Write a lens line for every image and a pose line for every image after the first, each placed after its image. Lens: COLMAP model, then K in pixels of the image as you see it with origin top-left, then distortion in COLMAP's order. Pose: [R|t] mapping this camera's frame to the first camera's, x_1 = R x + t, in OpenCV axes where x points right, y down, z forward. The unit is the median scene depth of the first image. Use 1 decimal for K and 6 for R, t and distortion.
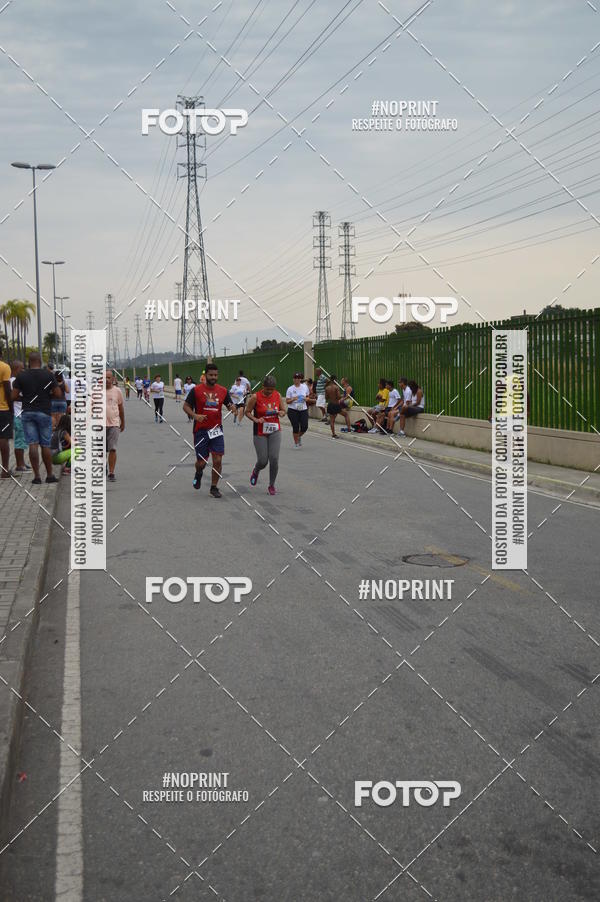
lens RADIAL K [[945.9, 0, 281.4], [0, 945.9, 431.8], [0, 0, 1]] dist [-0.056499, 0.020336]
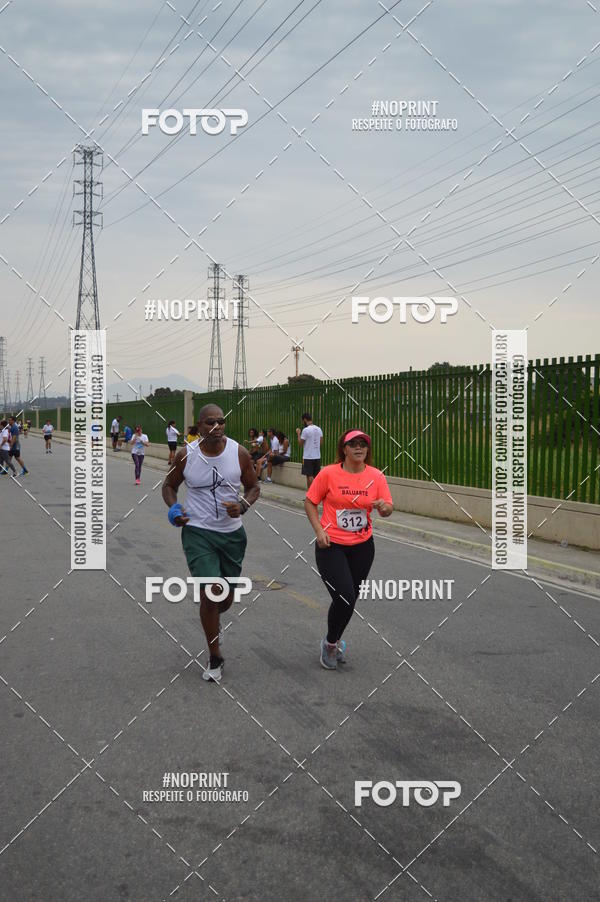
lens RADIAL K [[1074.2, 0, 354.6], [0, 1074.2, 429.2], [0, 0, 1]] dist [-0.049544, -0.005485]
pose [[0.992779, 0.025651, 0.117183, 0.134516], [-0.018884, 0.998109, -0.058496, 0.022163], [-0.118462, 0.055860, 0.991386, -0.352364]]
